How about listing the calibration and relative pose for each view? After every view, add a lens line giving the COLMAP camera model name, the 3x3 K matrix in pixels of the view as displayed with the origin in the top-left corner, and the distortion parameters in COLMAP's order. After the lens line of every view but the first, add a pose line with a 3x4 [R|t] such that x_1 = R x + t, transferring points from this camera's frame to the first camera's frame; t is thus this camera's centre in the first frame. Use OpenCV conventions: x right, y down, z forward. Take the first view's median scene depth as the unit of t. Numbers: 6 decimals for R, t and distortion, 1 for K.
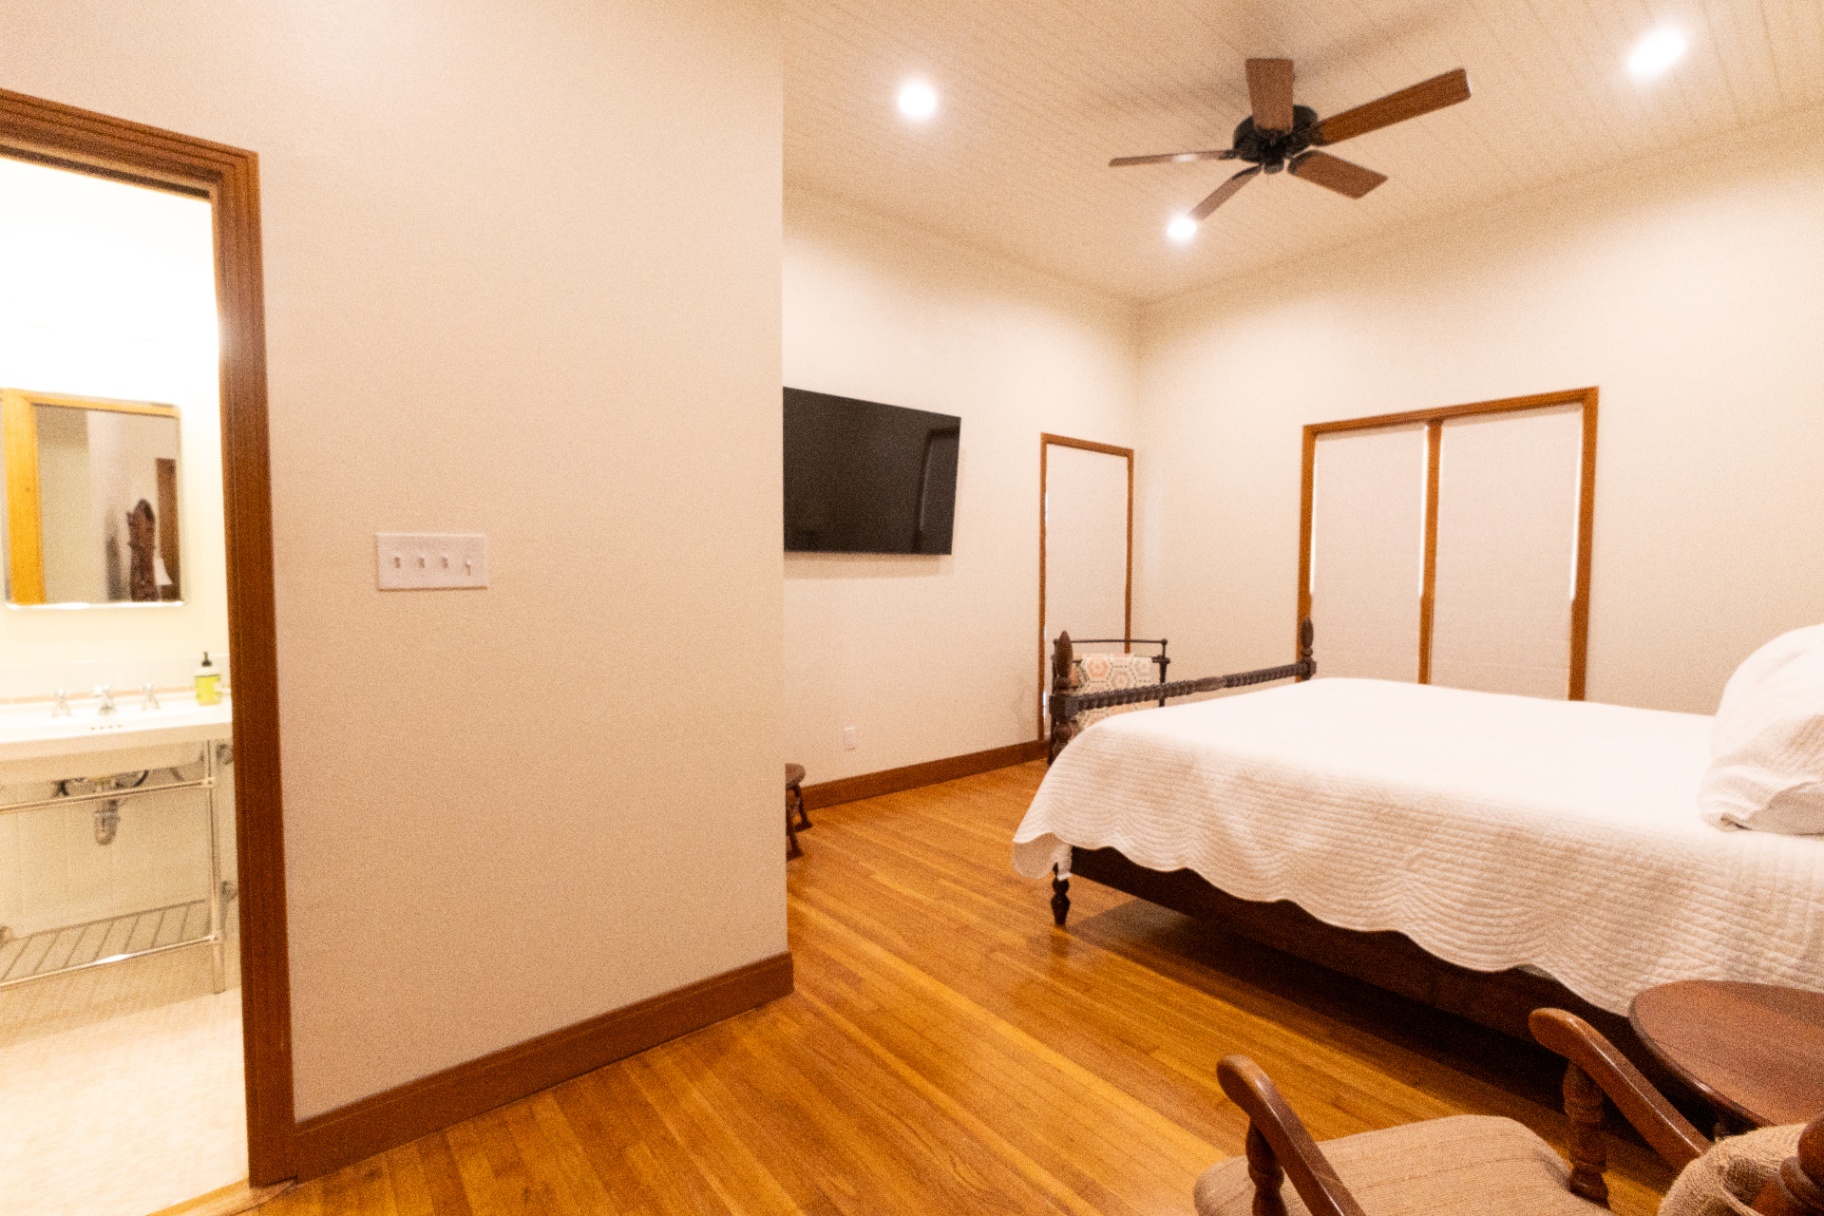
lens RADIAL K [[788.3, 0, 914.2], [0, 788.3, 612.7], [0, 0, 1]] dist [-0.005388, 0.005724]
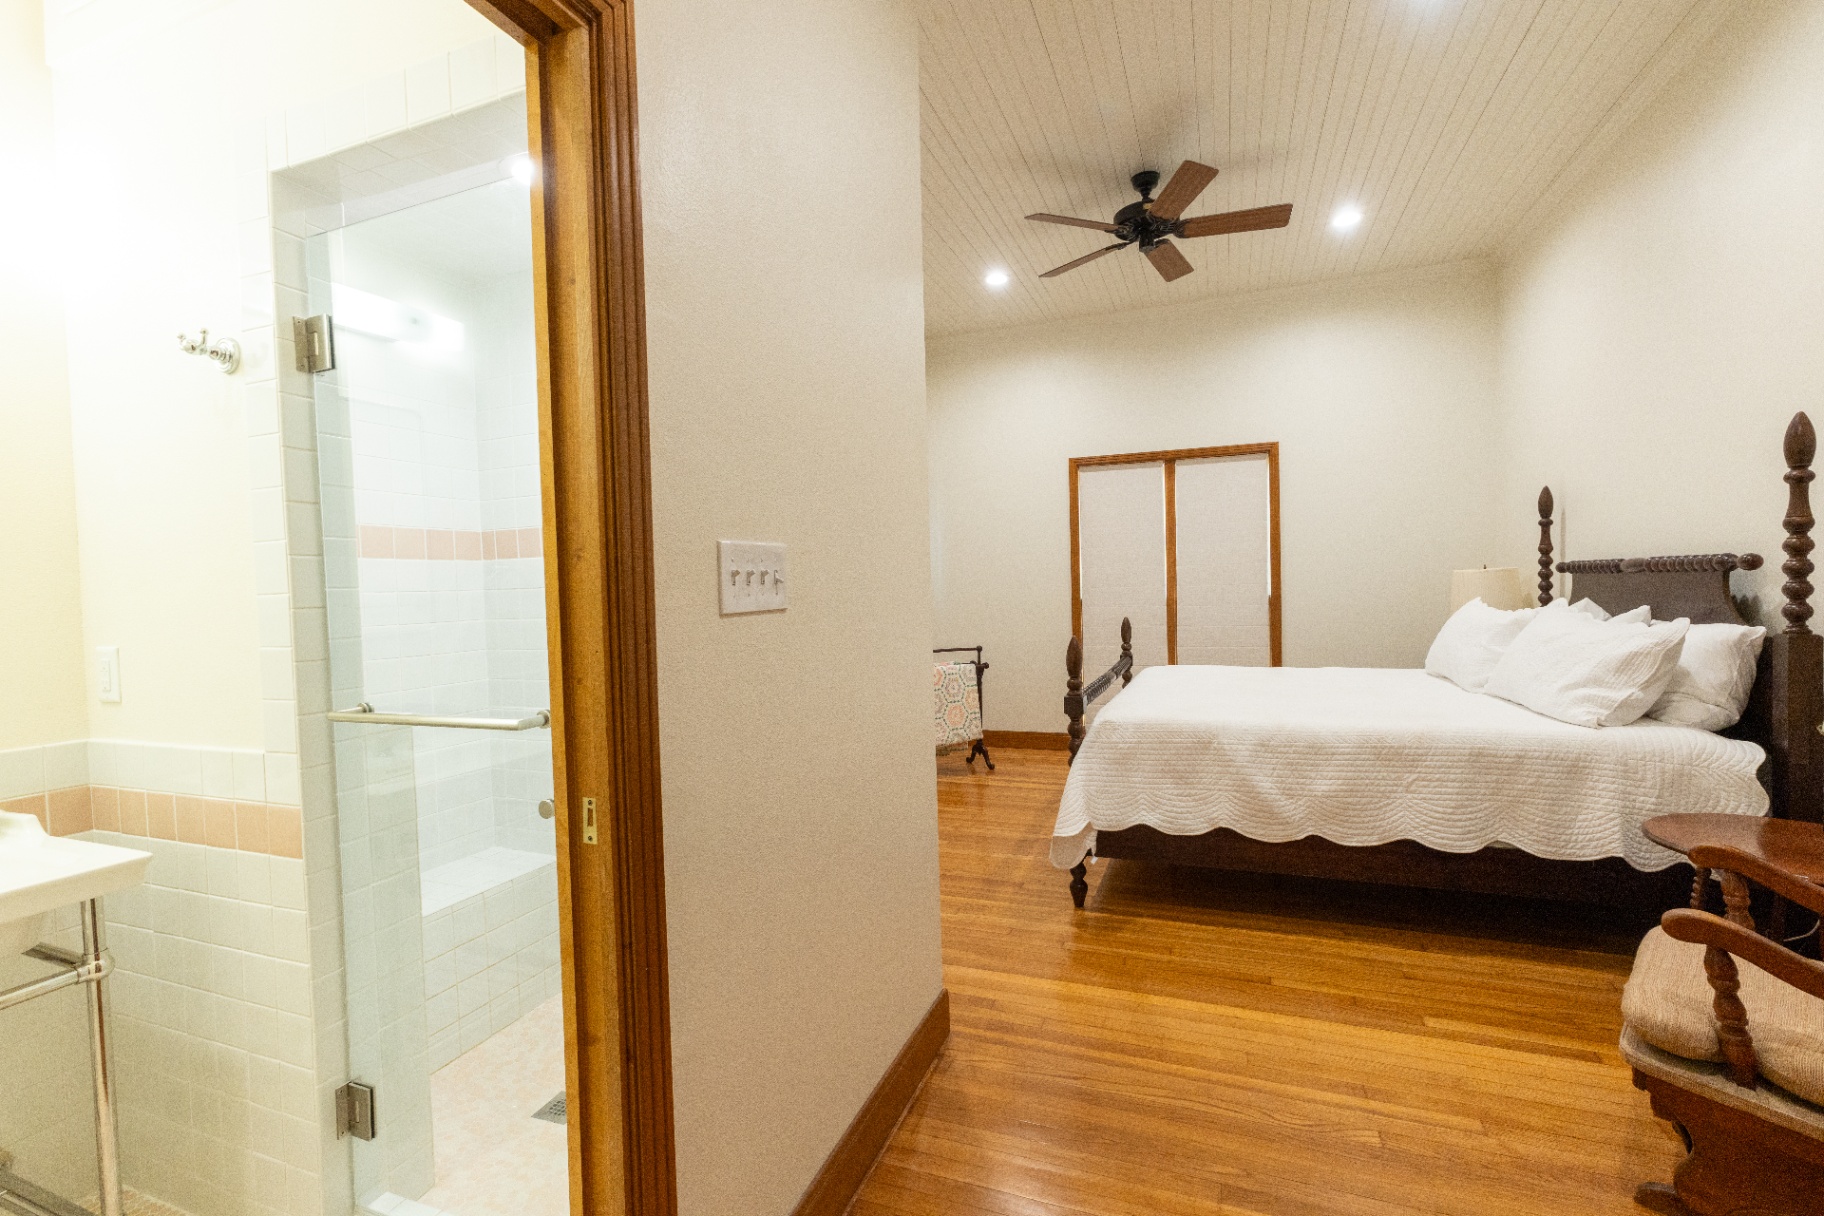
lens RADIAL K [[788.3, 0, 912.6], [0, 788.3, 610.0], [0, 0, 1]] dist [-0.005388, 0.005724]
pose [[0.873179, -0.039672, 0.485782, -0.545133], [0.053909, 0.998428, -0.015363, -0.007811], [-0.484408, 0.039603, 0.873945, 0.155760]]
